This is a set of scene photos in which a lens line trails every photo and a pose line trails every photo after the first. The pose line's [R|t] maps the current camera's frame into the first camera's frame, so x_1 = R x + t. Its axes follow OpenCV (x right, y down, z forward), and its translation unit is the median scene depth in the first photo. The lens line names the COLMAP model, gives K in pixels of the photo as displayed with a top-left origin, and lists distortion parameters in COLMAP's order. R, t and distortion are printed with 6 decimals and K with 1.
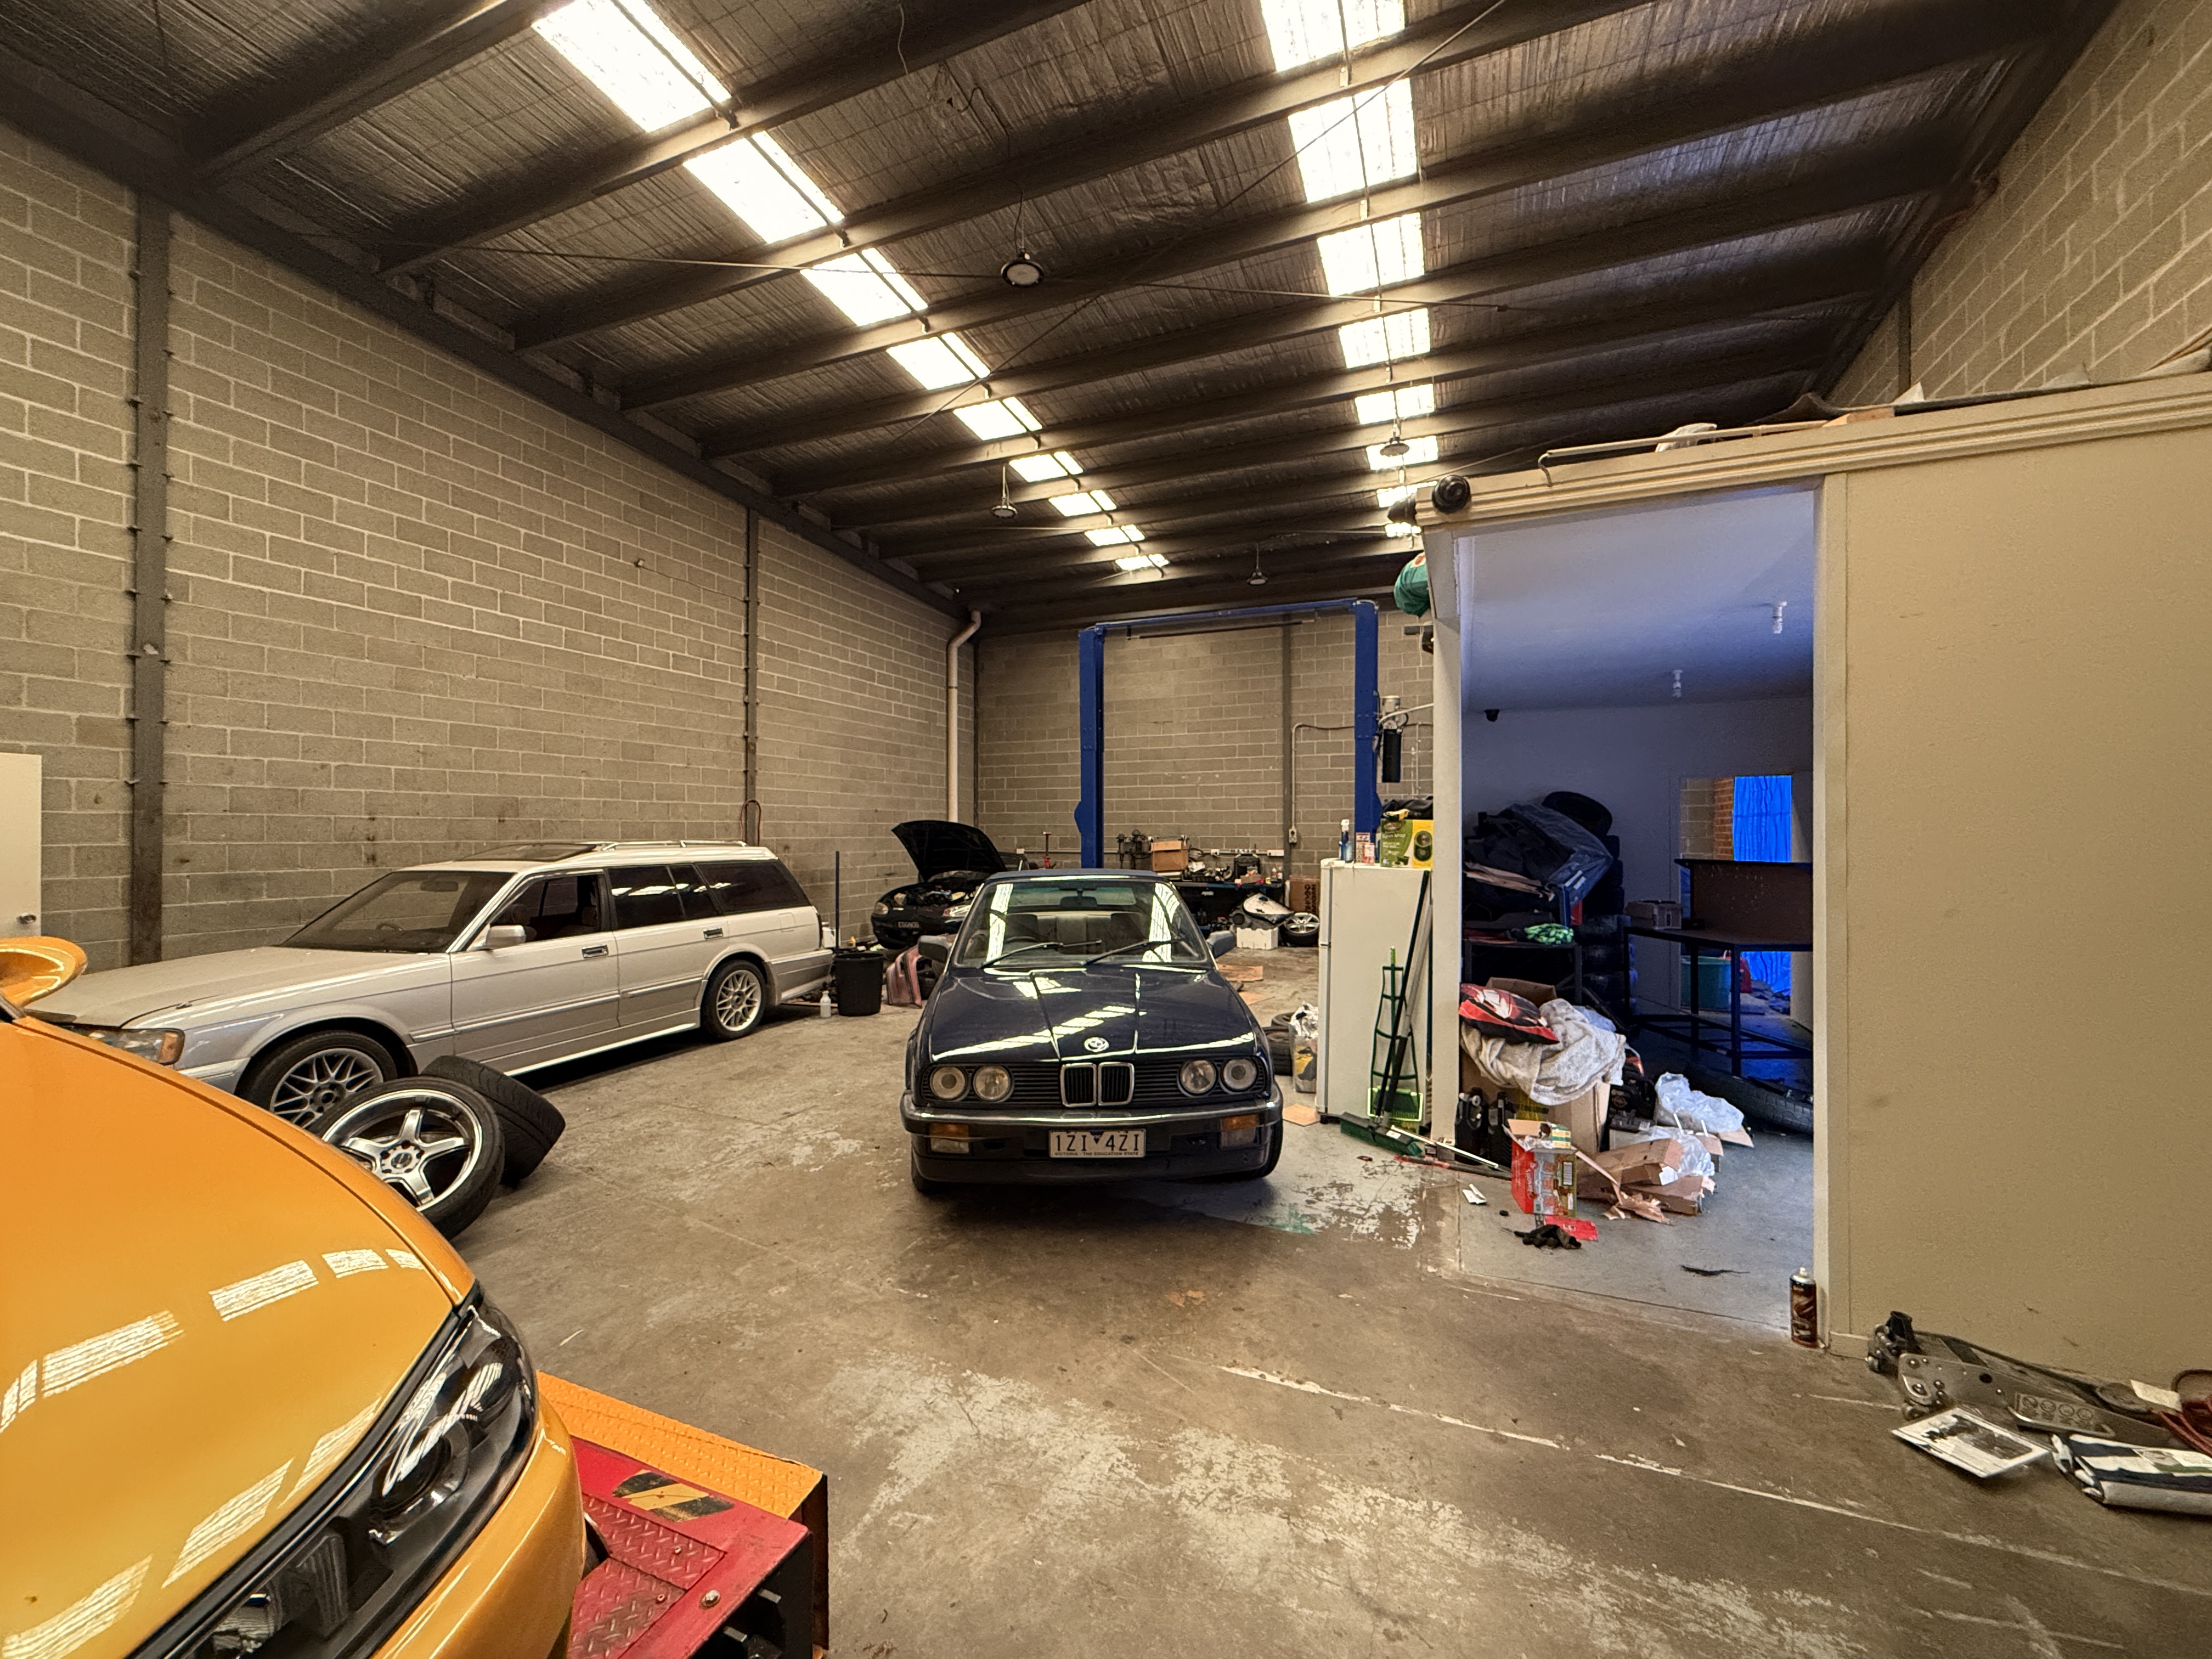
lens RADIAL K [[864.8, 0, 1100.2], [0, 864.8, 832.3], [0, 0, 1]] dist [-0.000386, -0.000538]
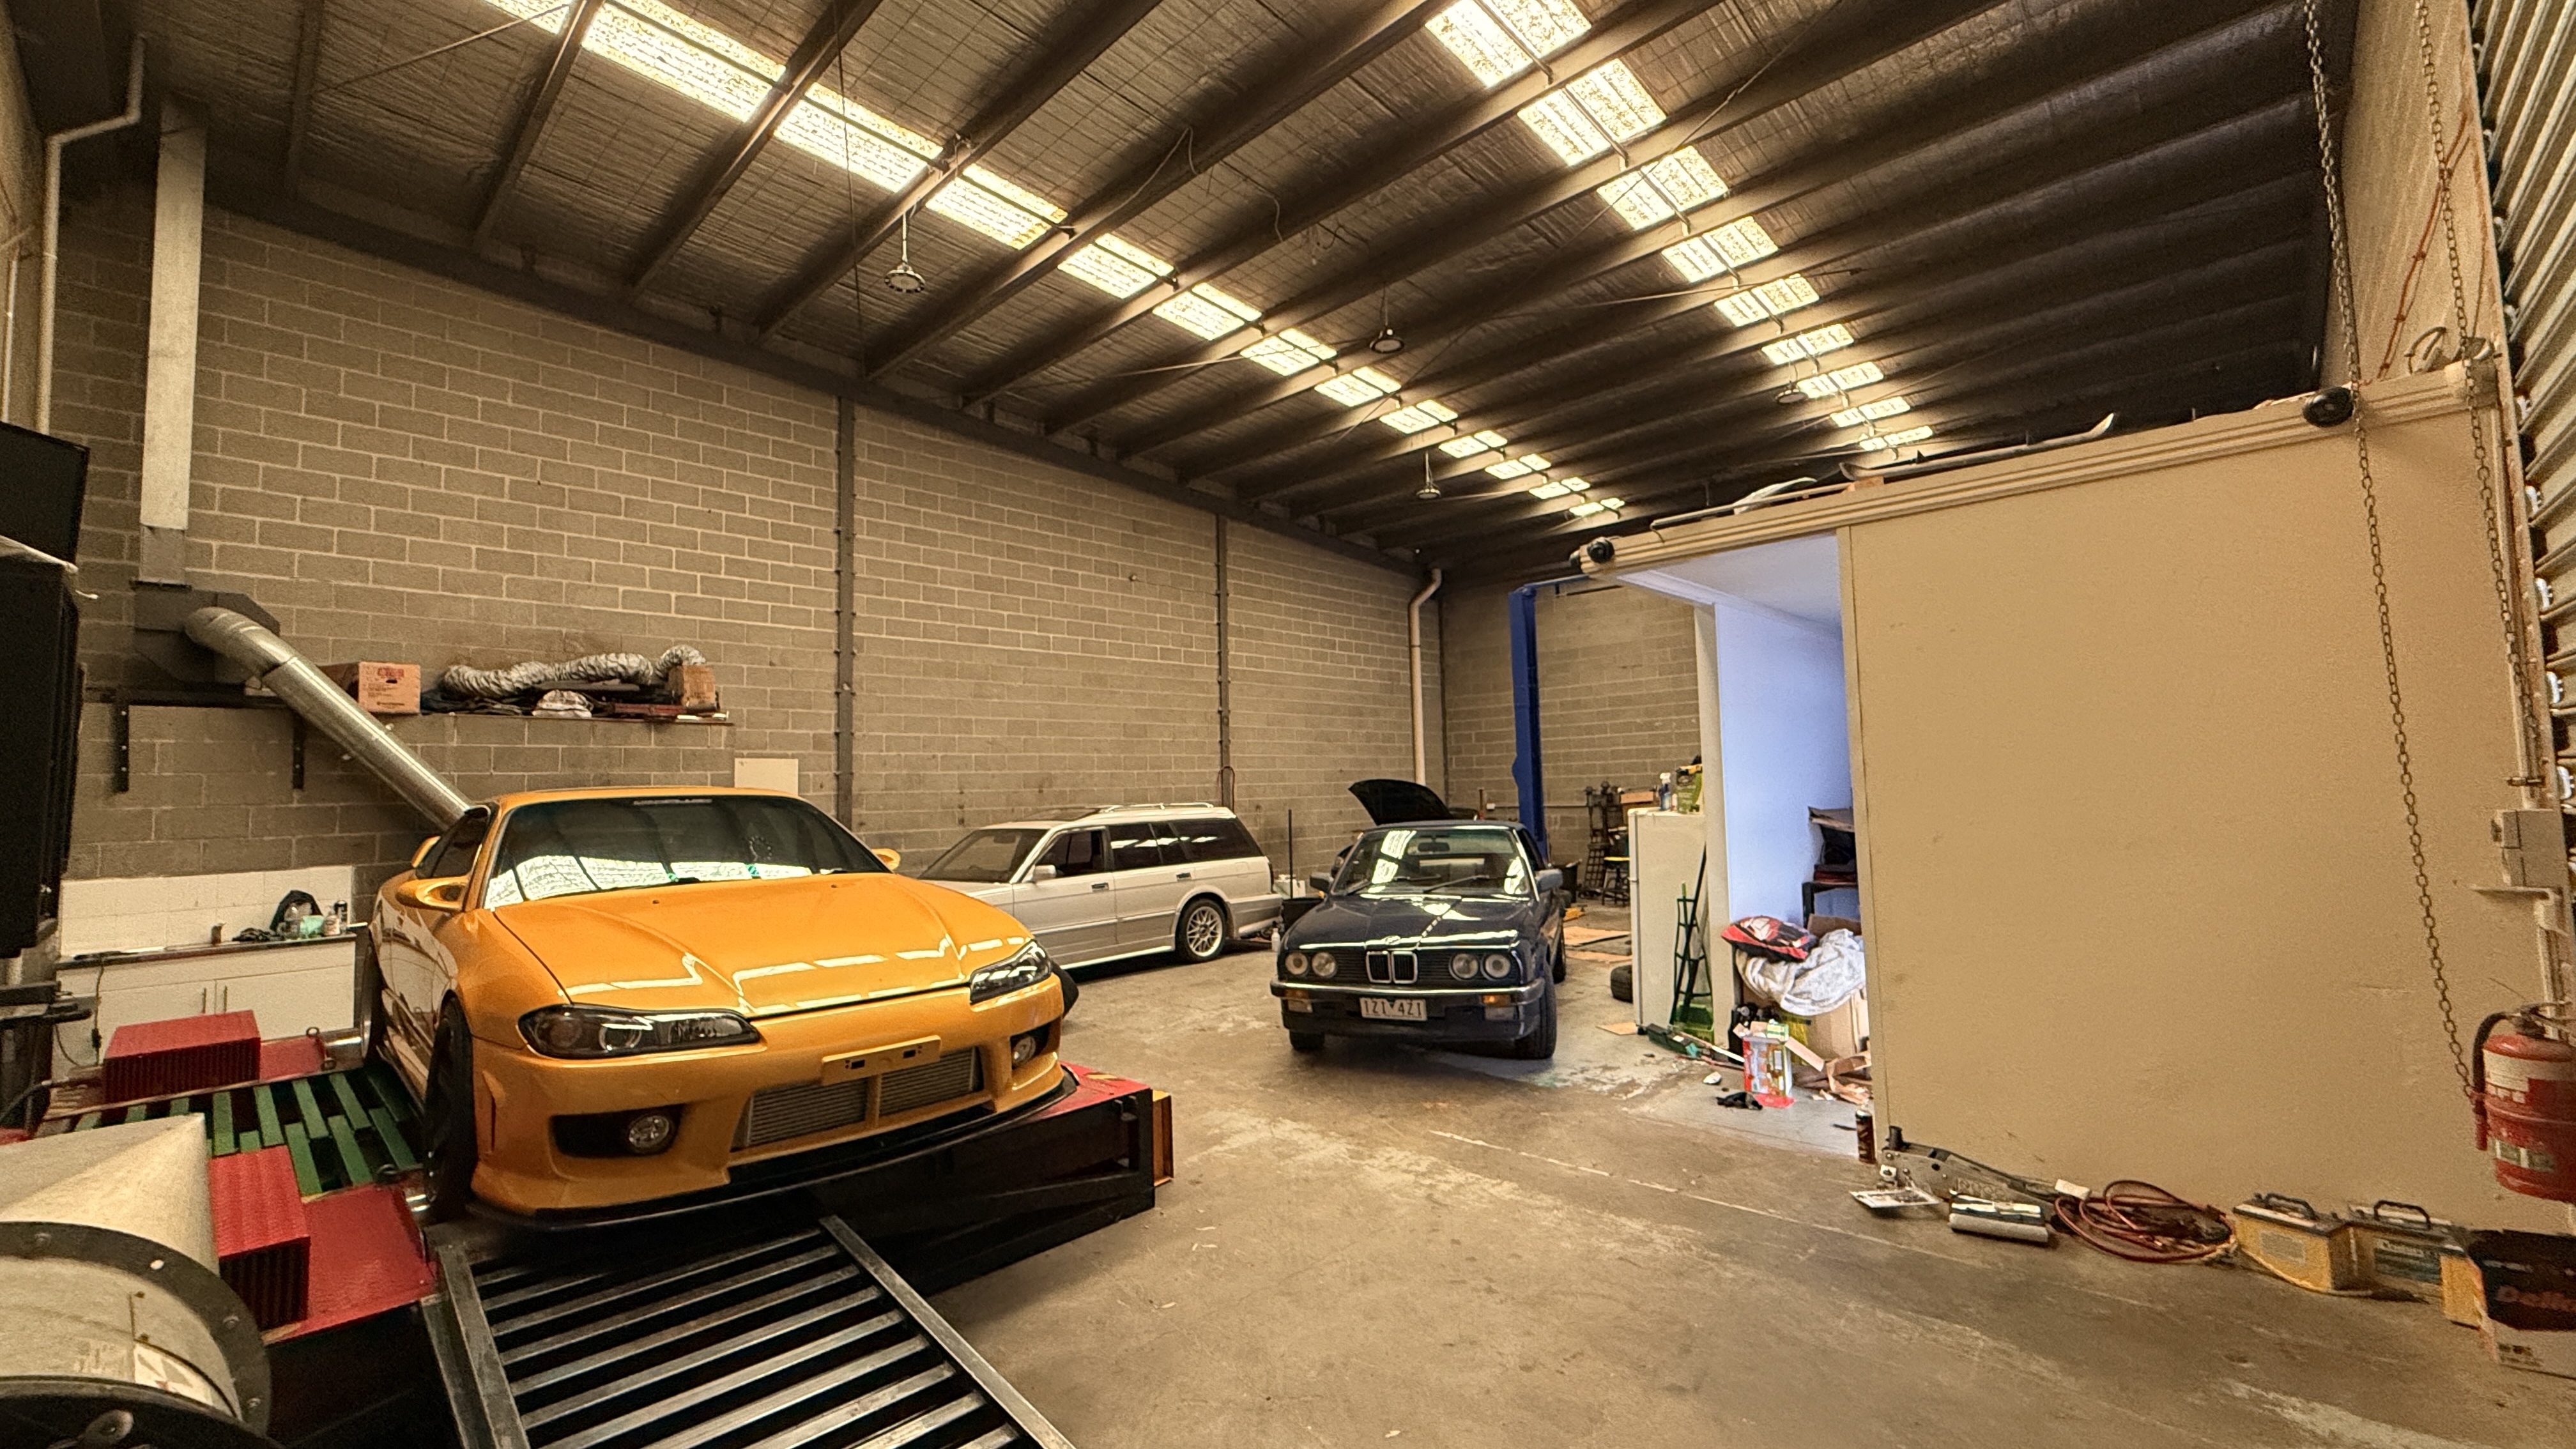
lens RADIAL K [[991.7, 0, 1298.4], [0, 991.7, 731.5], [0, 0, 1]] dist [-0.001823, -0.000172]
pose [[0.938483, -0.045784, -0.342278, 0.215096], [0.027064, 0.997875, -0.059274, -0.004272], [0.344264, 0.046364, 0.937727, -0.311219]]
